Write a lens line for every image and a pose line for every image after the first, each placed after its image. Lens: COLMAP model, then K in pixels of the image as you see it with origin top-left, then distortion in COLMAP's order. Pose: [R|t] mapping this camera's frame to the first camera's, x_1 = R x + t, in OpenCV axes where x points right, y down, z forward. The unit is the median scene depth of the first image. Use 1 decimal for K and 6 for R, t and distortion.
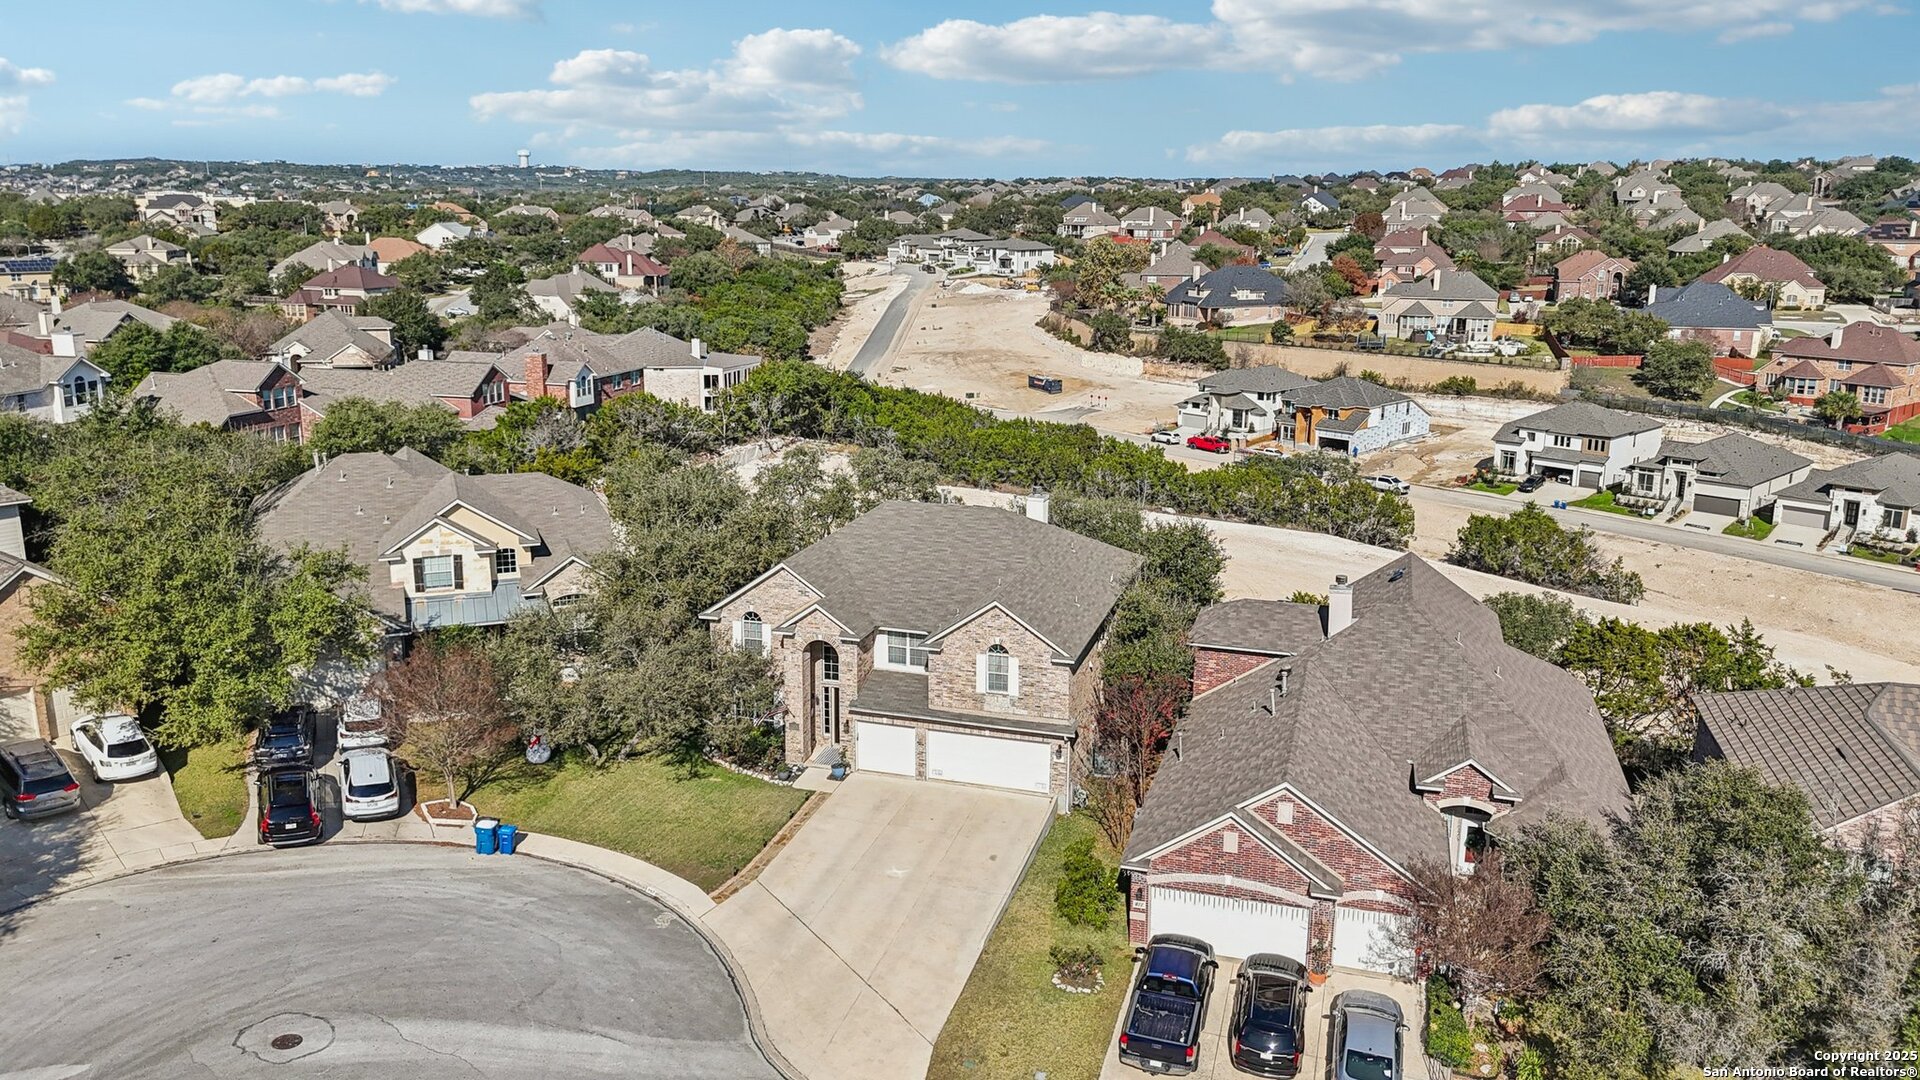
lens RADIAL K [[1509.4, 0, 960.0], [0, 1509.4, 540.0], [0, 0, 1]] dist [0.086104, -0.076929]
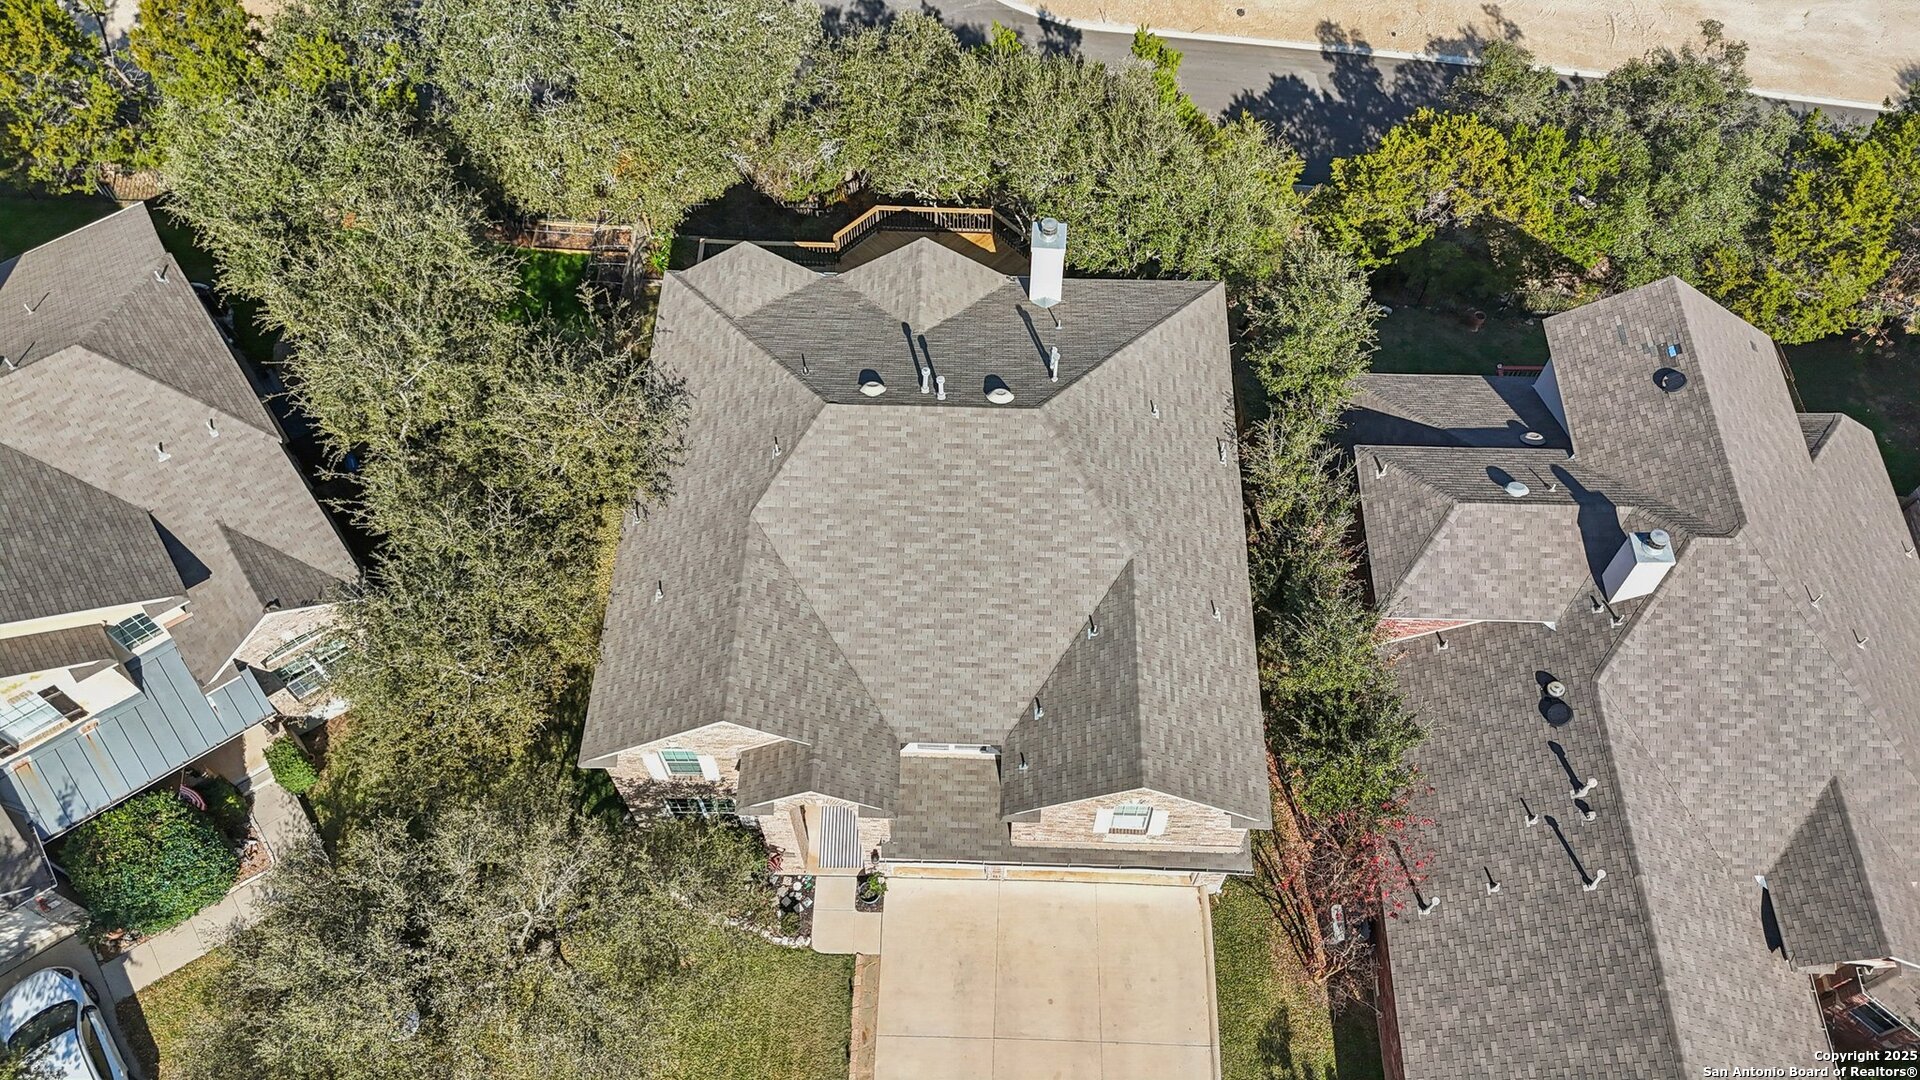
lens RADIAL K [[1509.4, 0, 960.0], [0, 1509.4, 540.0], [0, 0, 1]] dist [0.086104, -0.076929]
pose [[0.964093, -0.228839, 0.134746, -0.024154], [0.058823, 0.678811, 0.731953, -0.108477], [-0.258967, -0.697745, 0.667898, 0.166035]]
